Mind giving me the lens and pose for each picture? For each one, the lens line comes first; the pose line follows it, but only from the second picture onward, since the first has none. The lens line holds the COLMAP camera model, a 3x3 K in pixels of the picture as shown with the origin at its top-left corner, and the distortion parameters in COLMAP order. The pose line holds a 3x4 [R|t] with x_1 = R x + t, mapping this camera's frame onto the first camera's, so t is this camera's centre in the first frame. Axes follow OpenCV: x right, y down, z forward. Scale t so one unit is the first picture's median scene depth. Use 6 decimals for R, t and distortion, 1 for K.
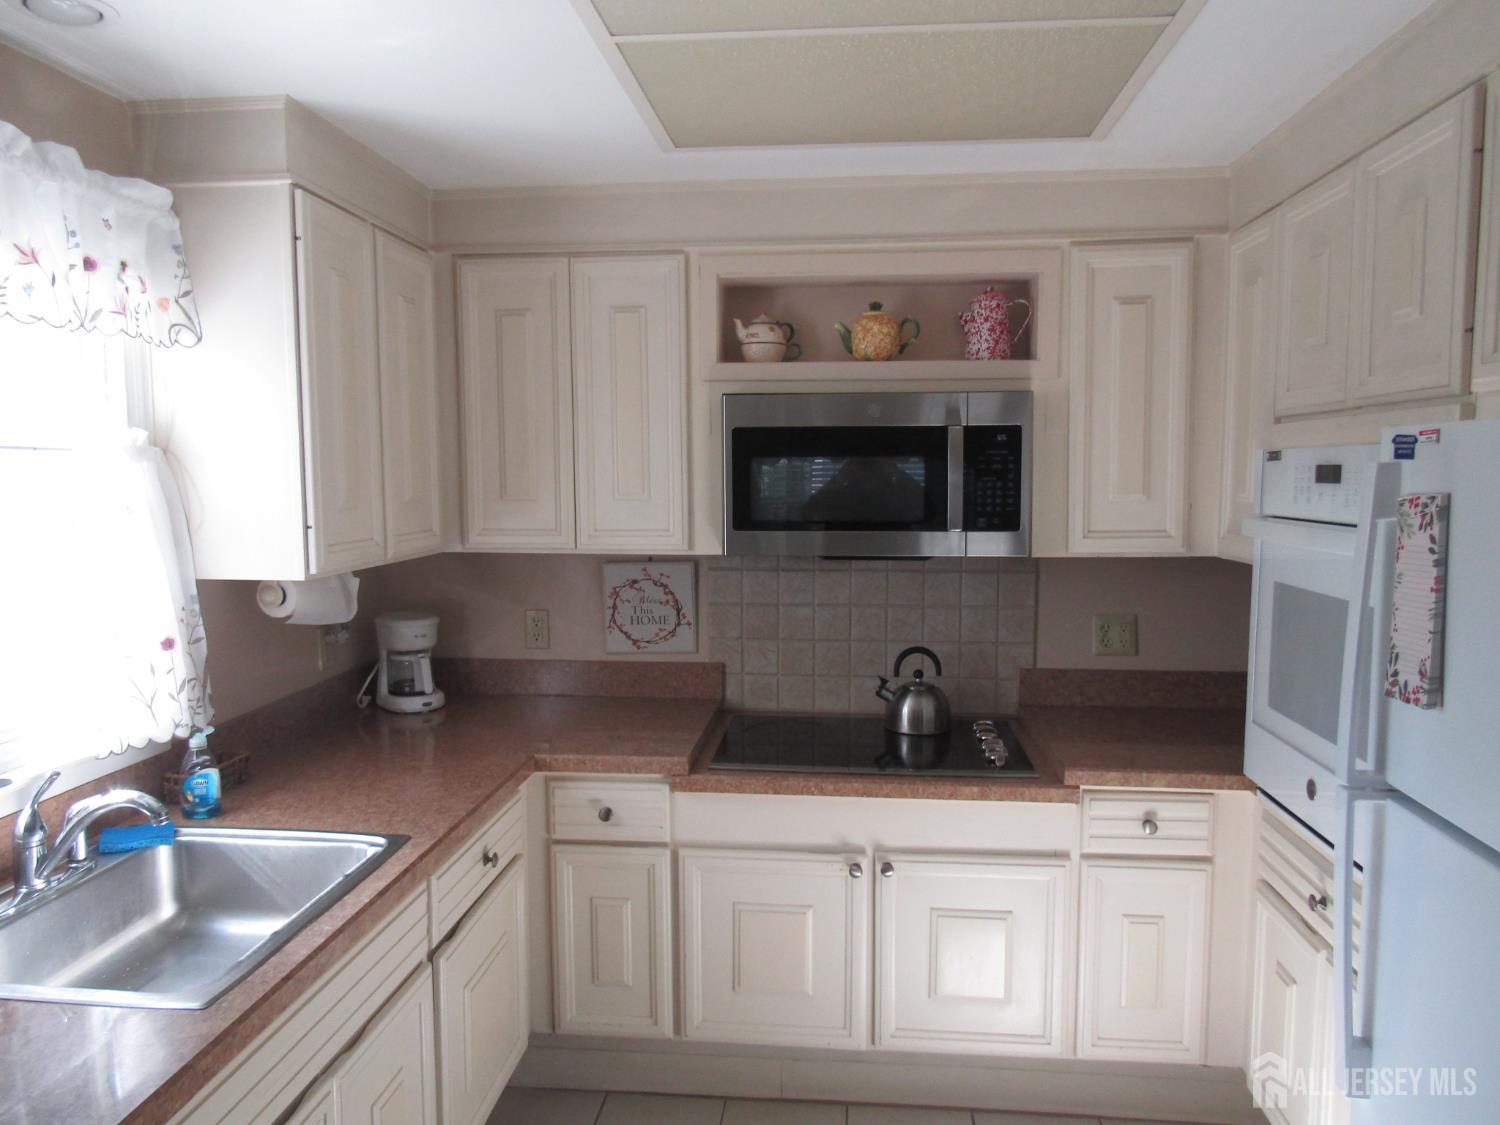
lens RADIAL K [[1085.7, 0, 756.6], [0, 1085.7, 561.8], [0, 0, 1]] dist [-0.001163, 0.008392]
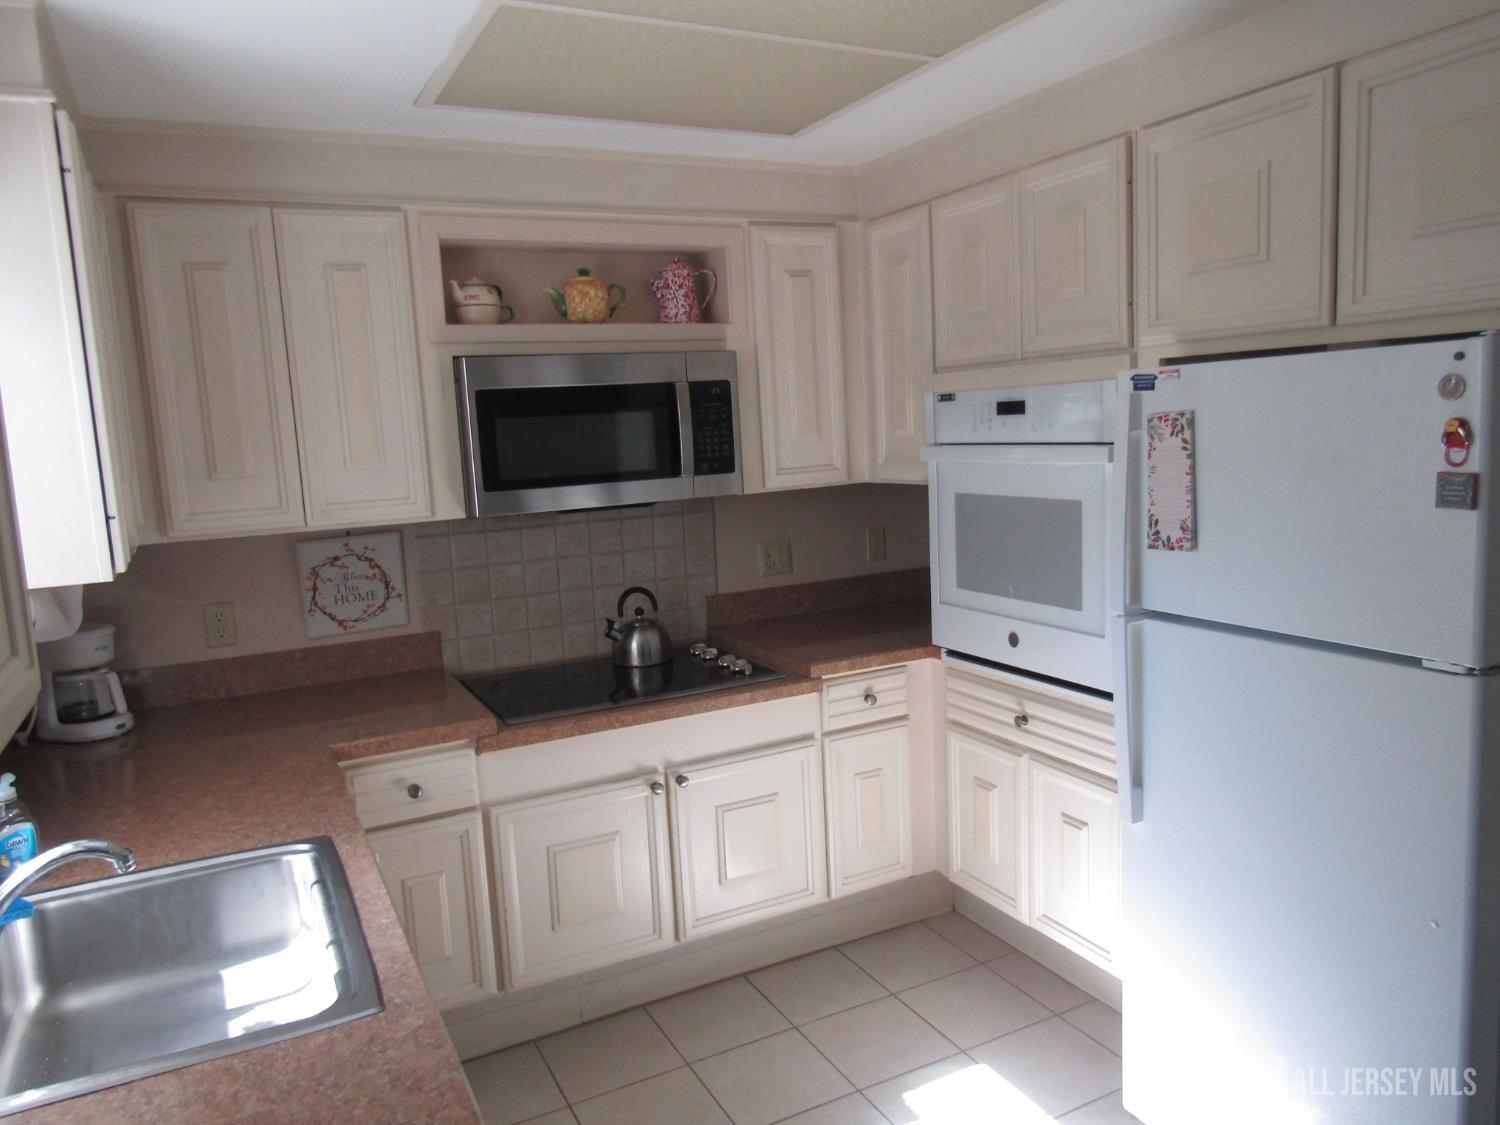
lens RADIAL K [[1086.6, 0, 750.0], [0, 1086.6, 562.5], [0, 0, 1]] dist [-0.002457, -0.004621]
pose [[0.837832, -0.111797, 0.534359, -0.373138], [0.095274, 0.993729, 0.058522, 0.000806], [-0.537551, 0.001879, 0.843229, 0.017376]]
